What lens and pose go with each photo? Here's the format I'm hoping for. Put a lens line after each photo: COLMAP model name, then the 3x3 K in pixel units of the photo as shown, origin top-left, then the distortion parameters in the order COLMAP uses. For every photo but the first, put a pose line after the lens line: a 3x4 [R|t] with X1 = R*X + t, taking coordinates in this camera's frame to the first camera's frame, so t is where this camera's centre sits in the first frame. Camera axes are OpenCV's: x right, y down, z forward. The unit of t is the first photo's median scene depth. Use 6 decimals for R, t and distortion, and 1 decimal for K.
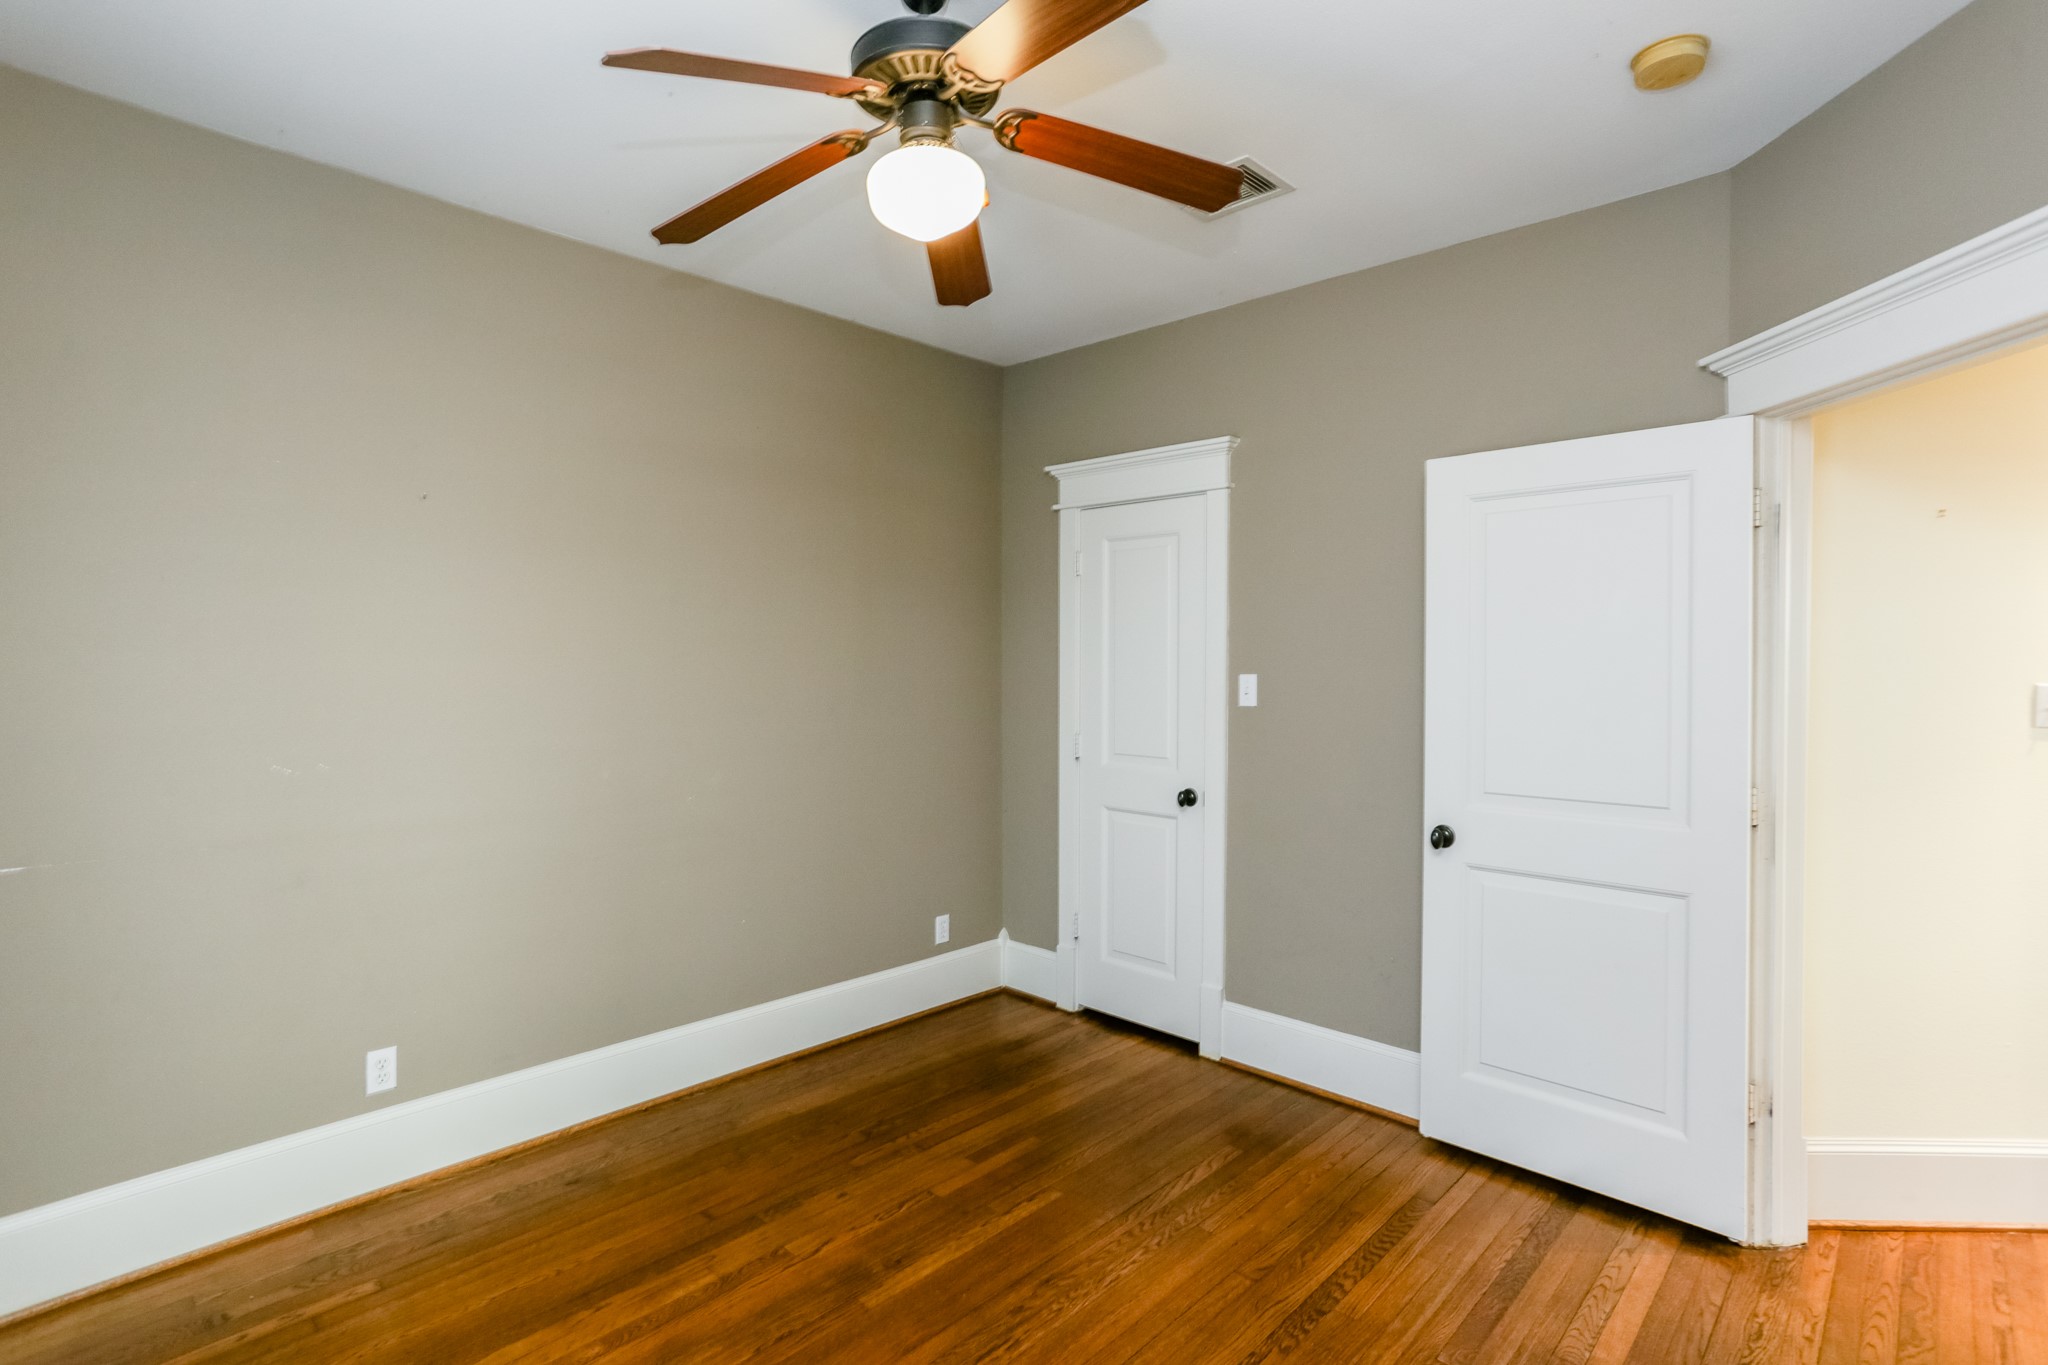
lens RADIAL K [[1021.0, 0, 1024.0], [0, 1021.0, 682.5], [0, 0, 1]] dist [-0.001069, -0.000153]
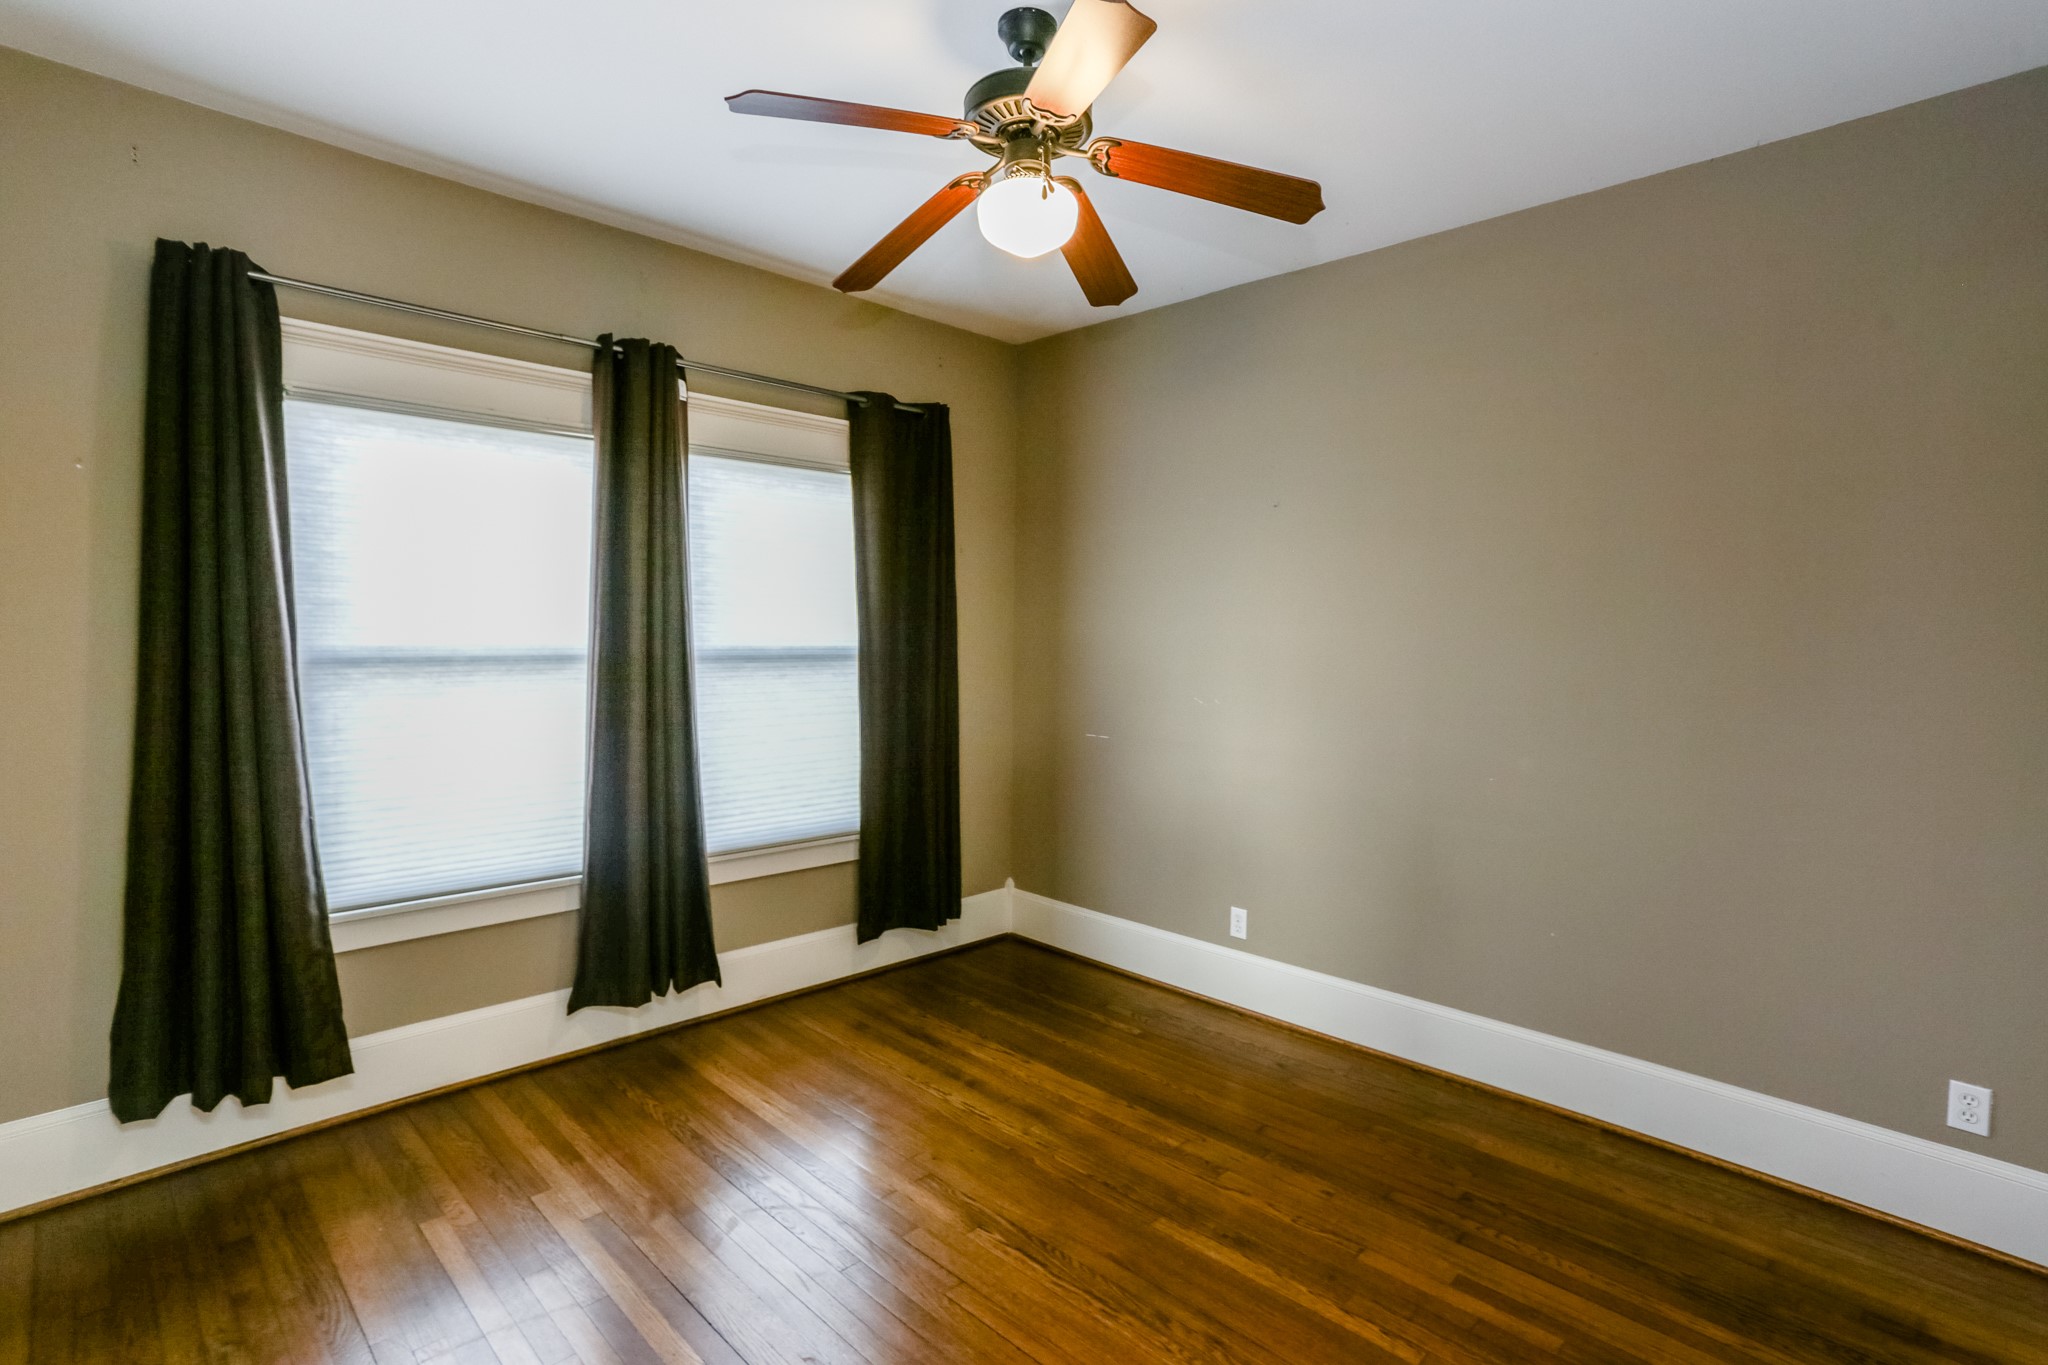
lens RADIAL K [[991.2, 0, 1036.9], [0, 991.2, 679.5], [0, 0, 1]] dist [-0.011312, 0.001058]
pose [[-0.032749, 0.047952, -0.998313, 0.770647], [-0.026237, 0.998463, 0.048820, -0.025184], [0.999119, 0.027791, -0.031440, 0.765483]]
